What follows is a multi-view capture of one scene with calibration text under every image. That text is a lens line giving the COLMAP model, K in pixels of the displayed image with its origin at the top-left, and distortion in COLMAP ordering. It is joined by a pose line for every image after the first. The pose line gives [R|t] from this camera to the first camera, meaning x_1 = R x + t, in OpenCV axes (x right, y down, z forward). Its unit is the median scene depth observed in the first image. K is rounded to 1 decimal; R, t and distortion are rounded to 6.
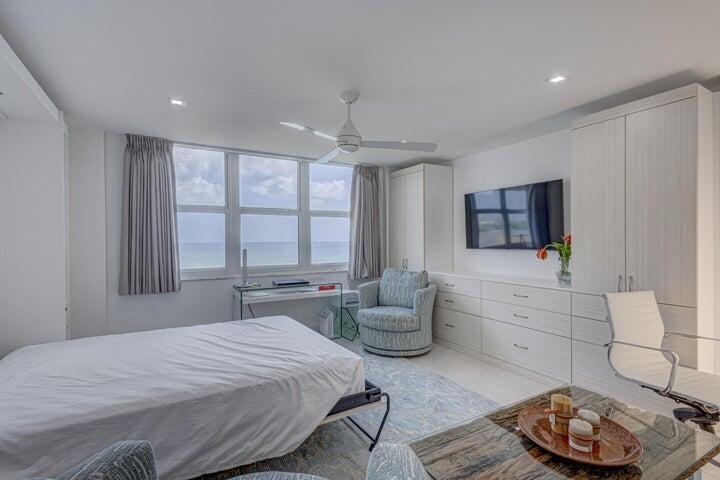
lens RADIAL K [[338.8, 0, 363.8], [0, 338.8, 243.8], [0, 0, 1]] dist [0.009446, -0.000835]
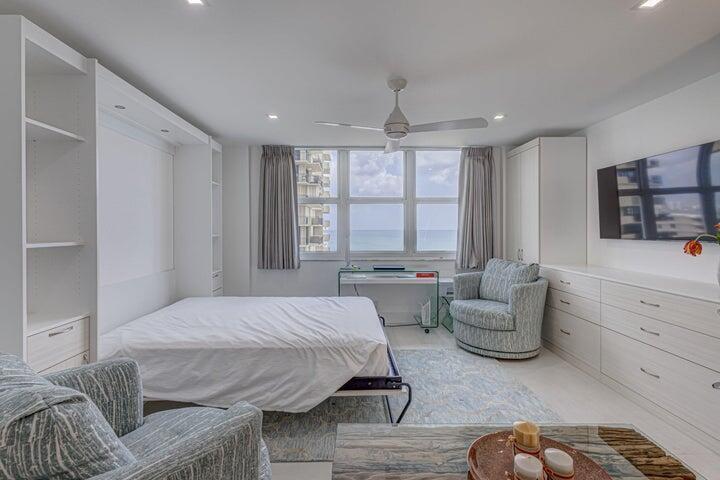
lens RADIAL K [[338.8, 0, 362.0], [0, 338.8, 231.5], [0, 0, 1]] dist [0.009446, -0.000835]
pose [[0.872068, 0.008199, -0.489316, 0.272022], [-0.008120, 0.999964, 0.002285, 0.000964], [0.489317, 0.001980, 0.872103, 0.053446]]
